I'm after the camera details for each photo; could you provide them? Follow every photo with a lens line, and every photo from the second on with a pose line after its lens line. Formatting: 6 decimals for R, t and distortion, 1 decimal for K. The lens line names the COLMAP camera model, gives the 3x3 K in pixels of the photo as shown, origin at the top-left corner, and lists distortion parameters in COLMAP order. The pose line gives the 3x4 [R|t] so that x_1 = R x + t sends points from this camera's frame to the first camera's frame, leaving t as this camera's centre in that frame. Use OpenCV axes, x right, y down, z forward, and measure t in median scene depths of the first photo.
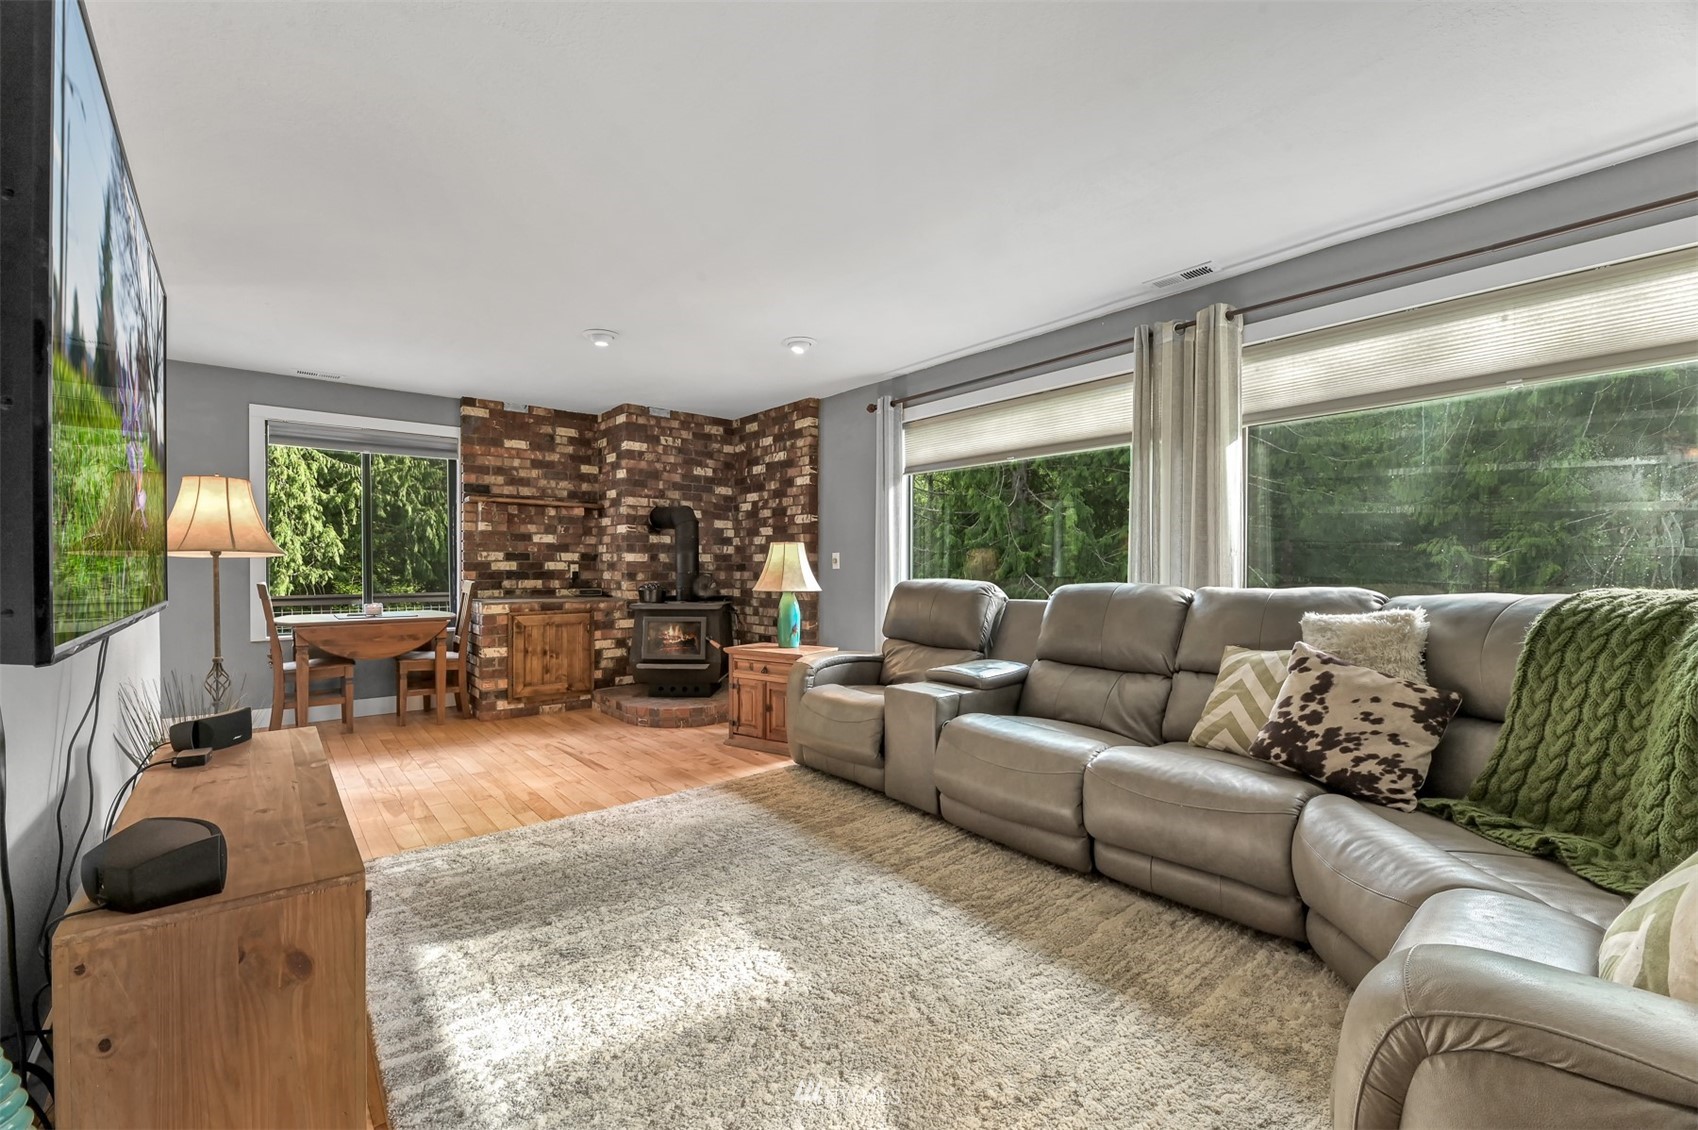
lens RADIAL K [[729.0, 0, 843.1], [0, 729.0, 569.3], [0, 0, 1]] dist [0.000577, 0.000024]
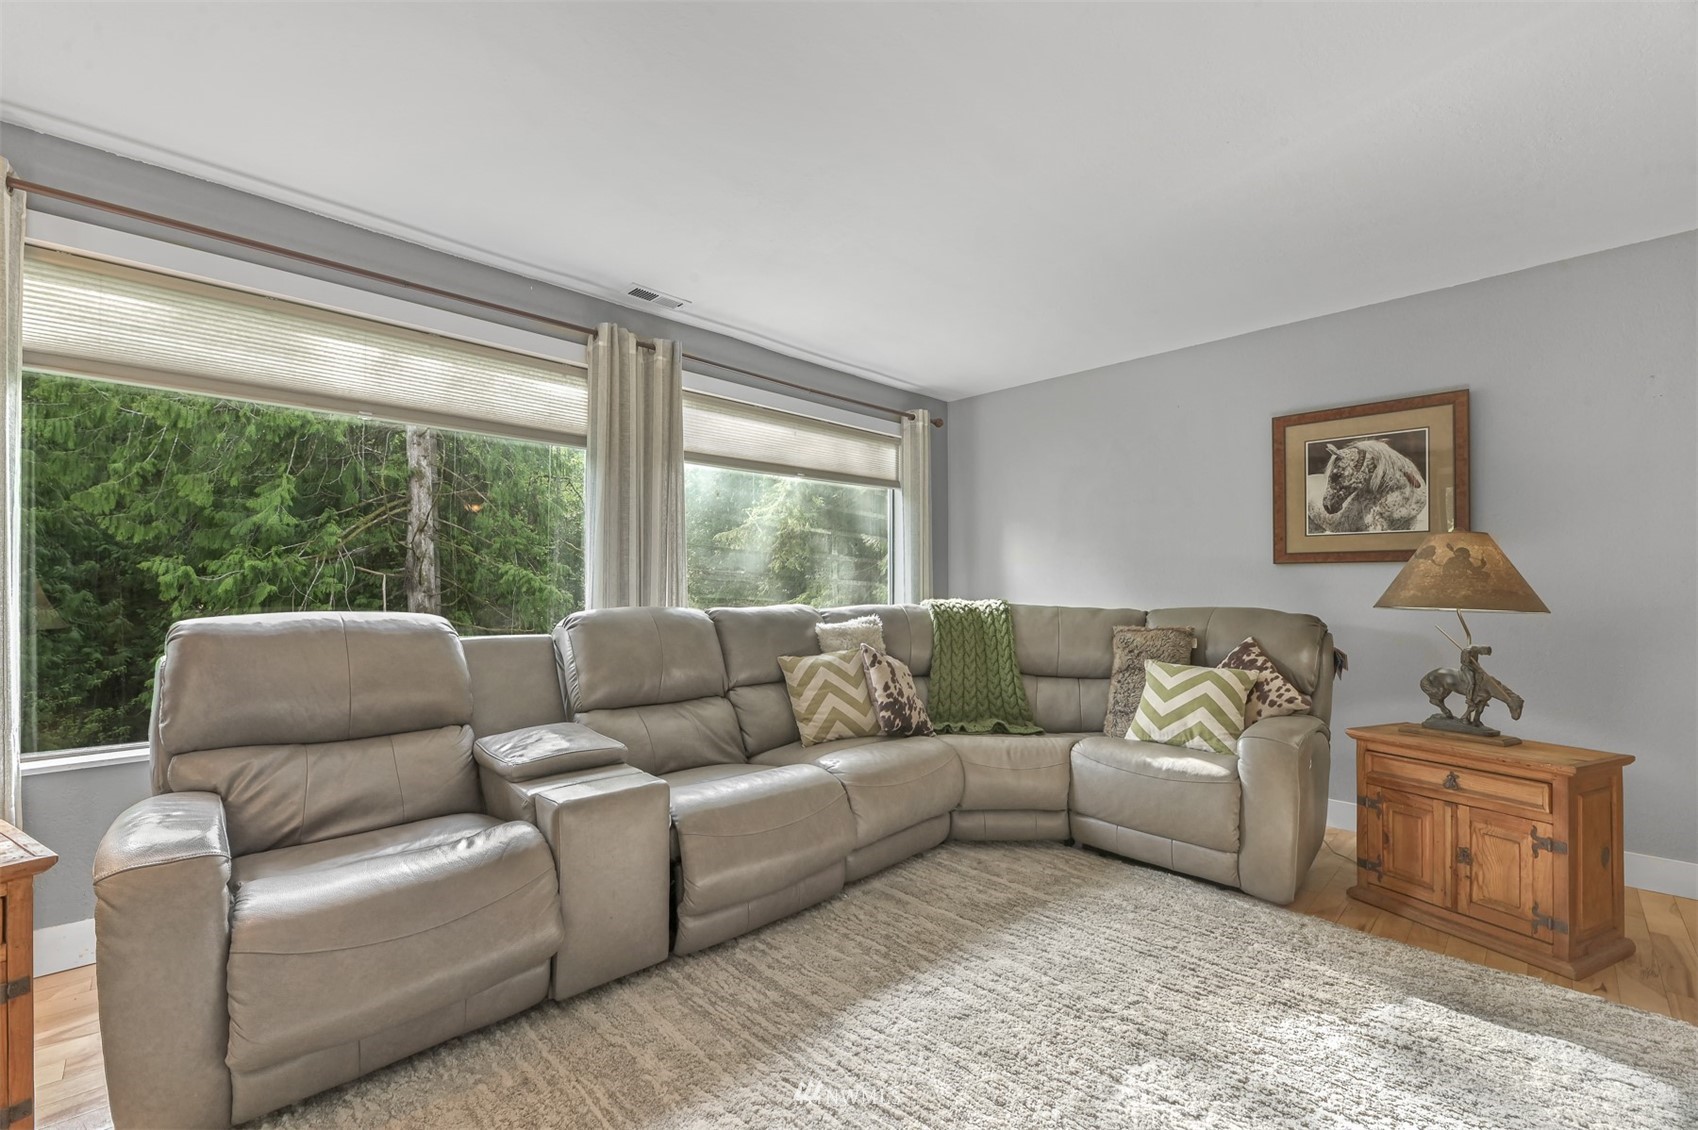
lens RADIAL K [[699.4, 0, 837.5], [0, 699.4, 577.8], [0, 0, 1]] dist [0.003574, -0.005629]
pose [[-0.072677, 0.009146, 0.997314, -0.415166], [0.007953, 0.999931, -0.008591, -0.007454], [-0.997324, 0.007307, -0.072745, 0.693181]]
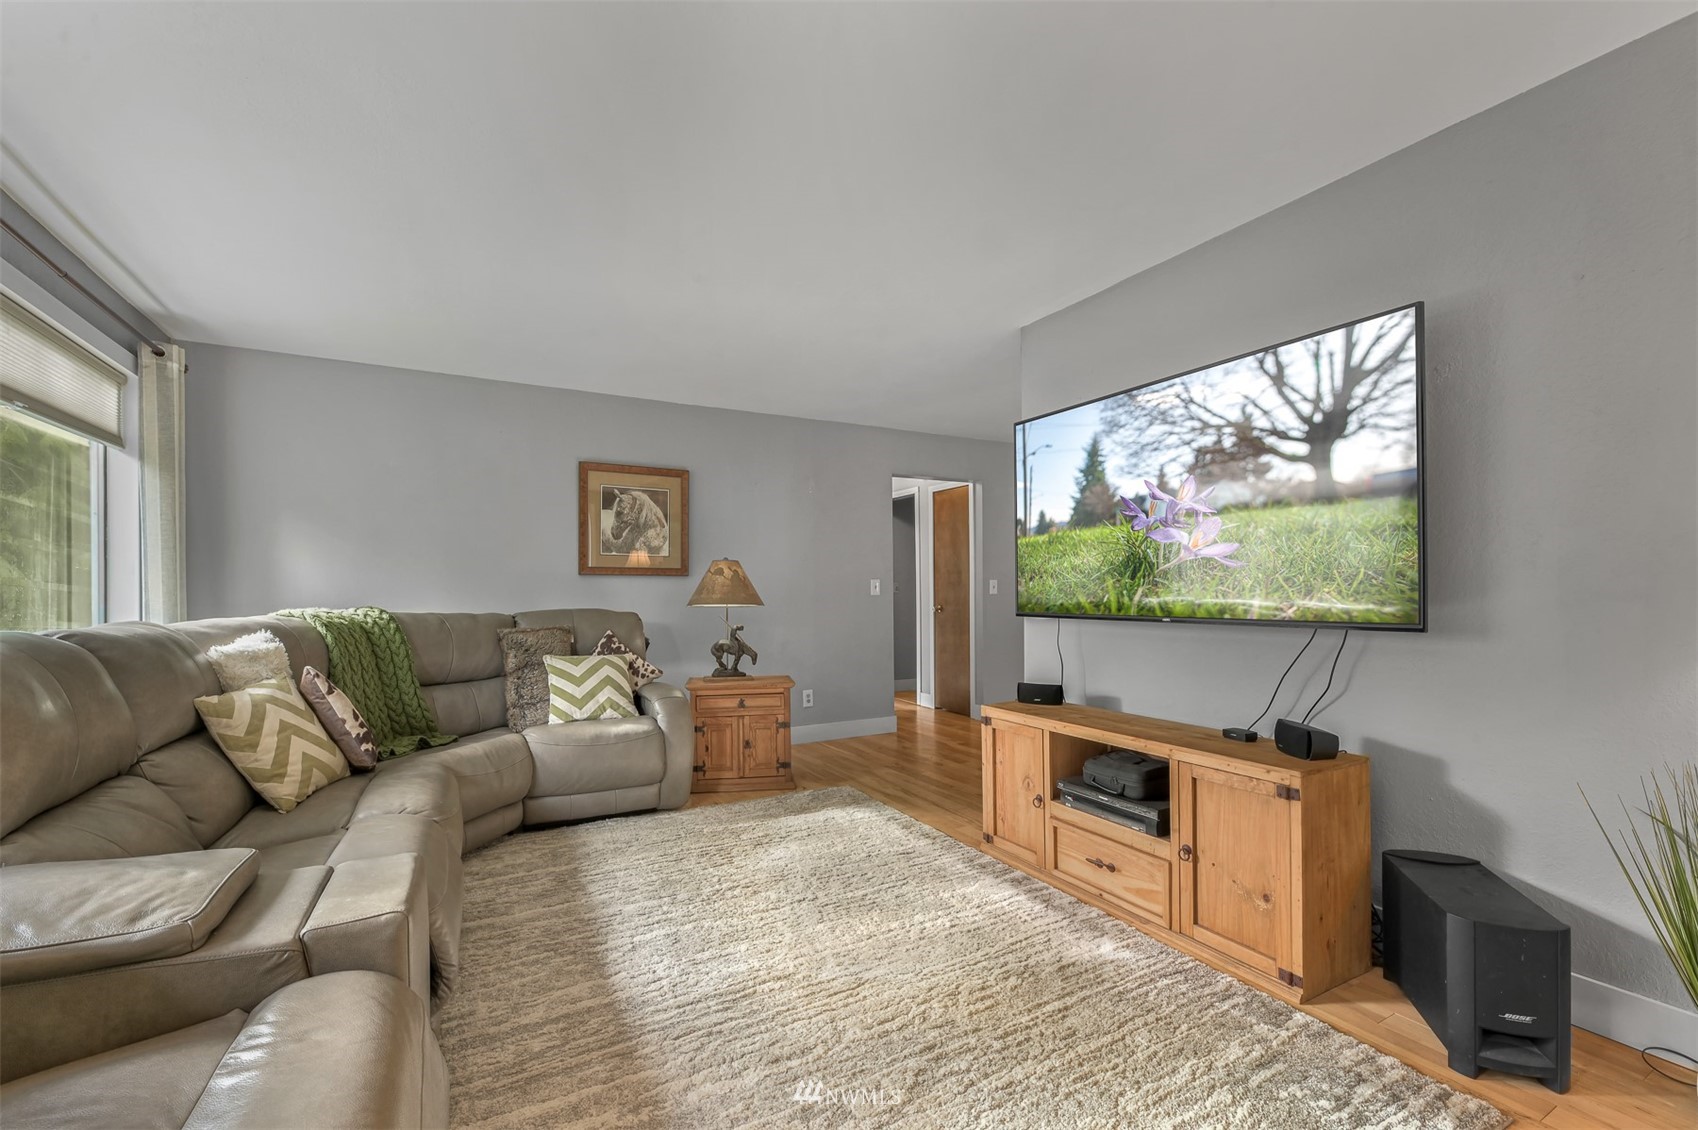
lens RADIAL K [[699.4, 0, 813.1], [0, 699.4, 585.5], [0, 0, 1]] dist [0.003574, -0.005629]
pose [[-0.976502, 0.003976, 0.215473, -0.188823], [0.003830, 0.999992, -0.001093, -0.008115], [-0.215476, -0.000242, -0.976509, 1.112421]]
